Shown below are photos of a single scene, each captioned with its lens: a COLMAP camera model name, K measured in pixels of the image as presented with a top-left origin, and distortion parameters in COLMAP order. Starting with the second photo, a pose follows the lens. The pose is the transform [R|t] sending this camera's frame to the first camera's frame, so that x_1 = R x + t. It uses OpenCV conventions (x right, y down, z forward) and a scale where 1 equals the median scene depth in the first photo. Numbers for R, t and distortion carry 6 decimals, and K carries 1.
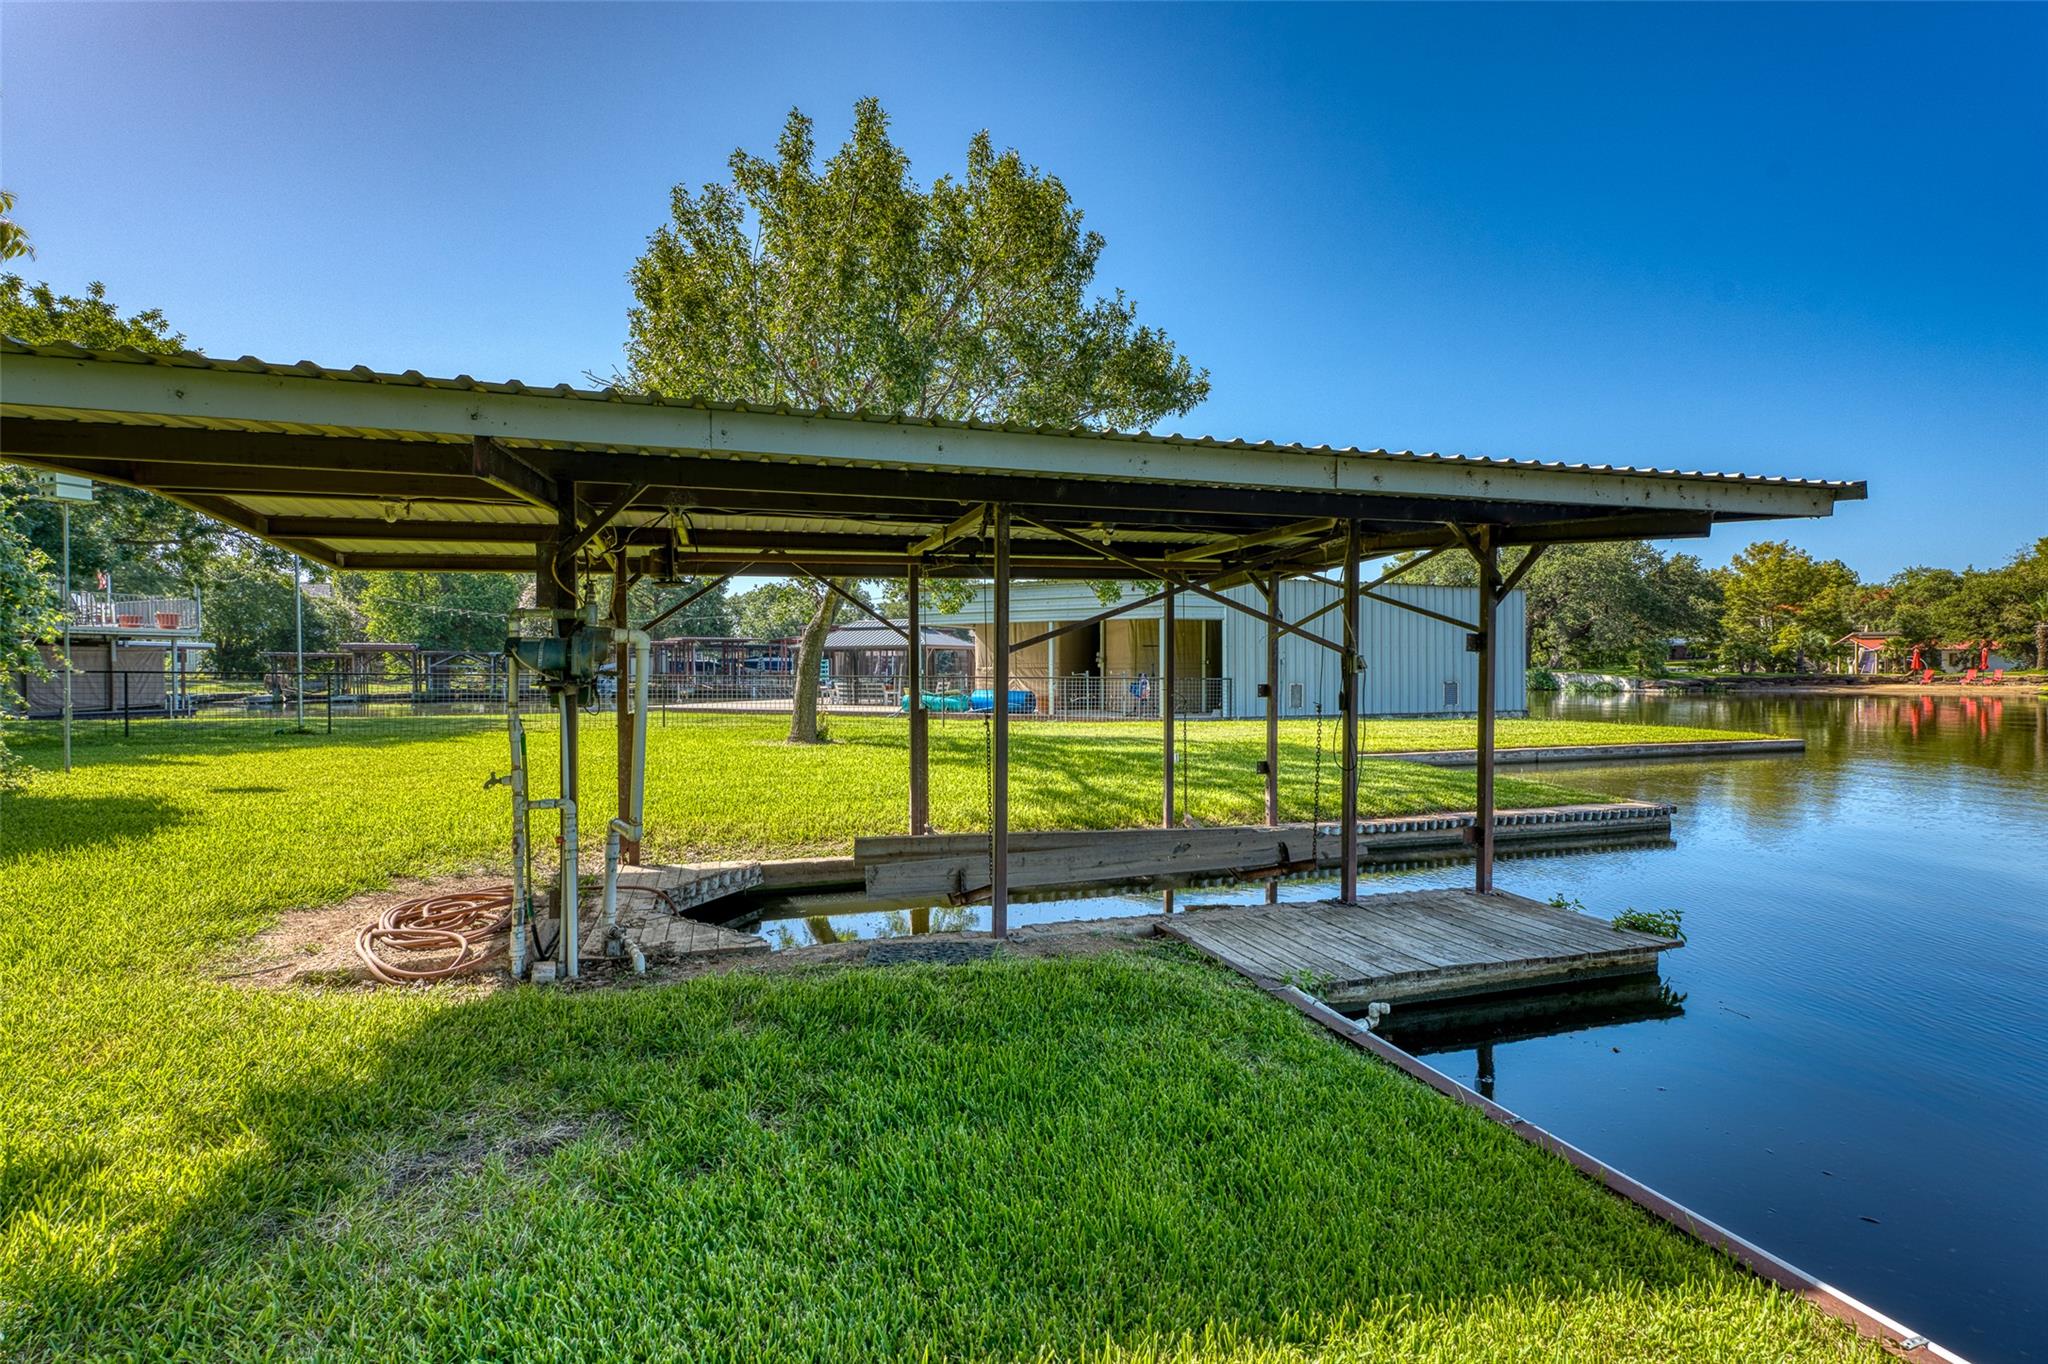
lens RADIAL K [[948.9, 0, 1022.6], [0, 948.9, 682.9], [0, 0, 1]] dist [0.003605, 0.000122]
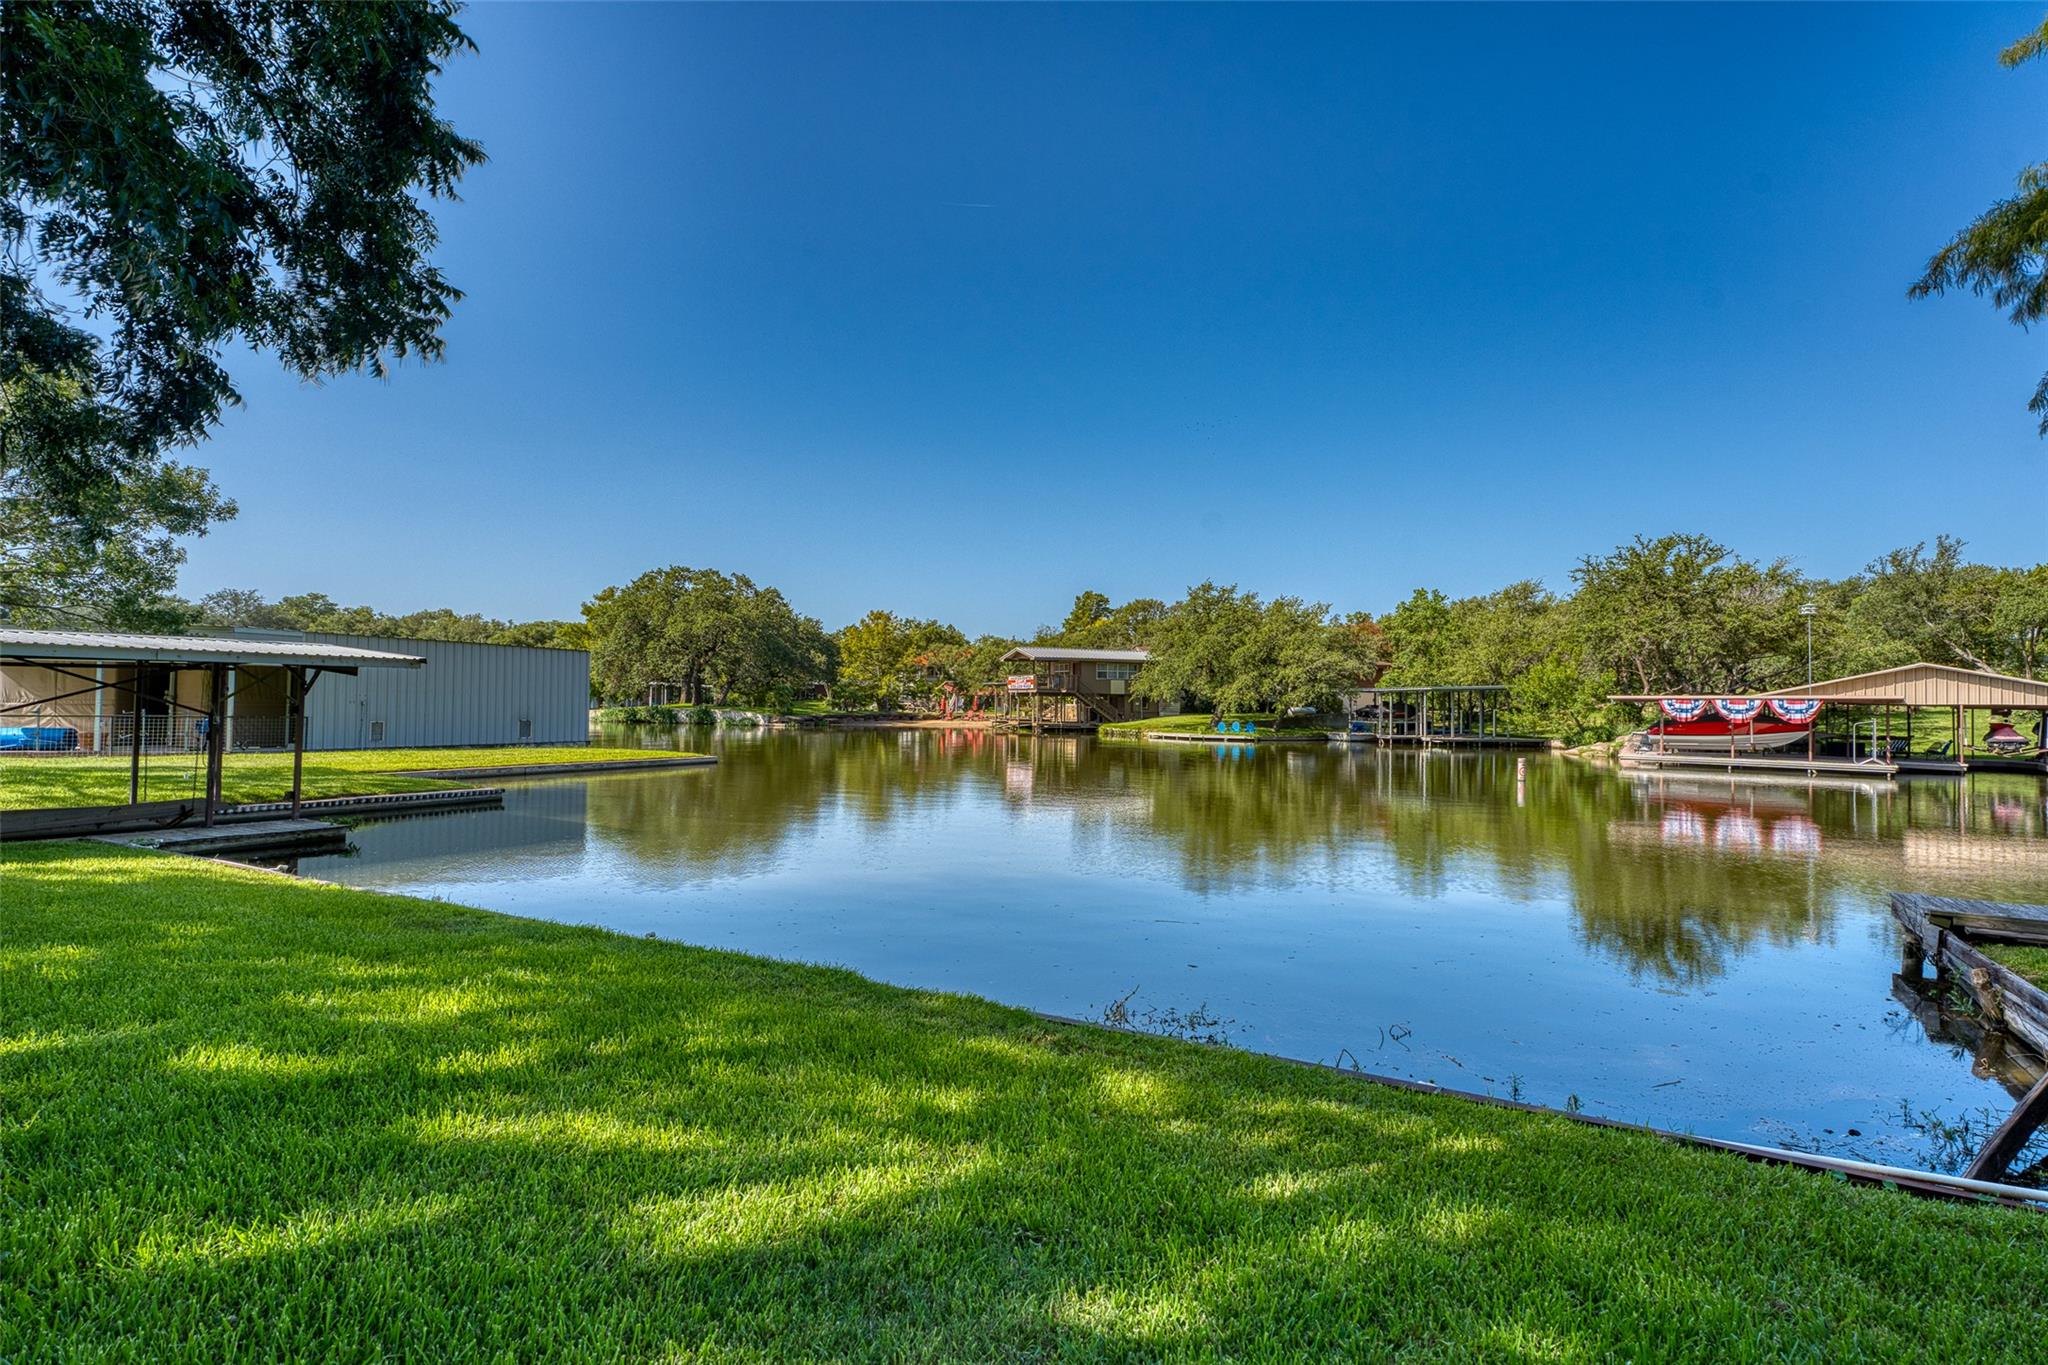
lens RADIAL K [[986.6, 0, 1017.0], [0, 986.6, 677.8], [0, 0, 1]] dist [0.001097, -0.000190]
pose [[0.738130, 0.030066, 0.673989, 0.014760], [-0.003869, 0.999179, -0.040335, -0.002294], [-0.674648, 0.027165, 0.737640, -0.168547]]
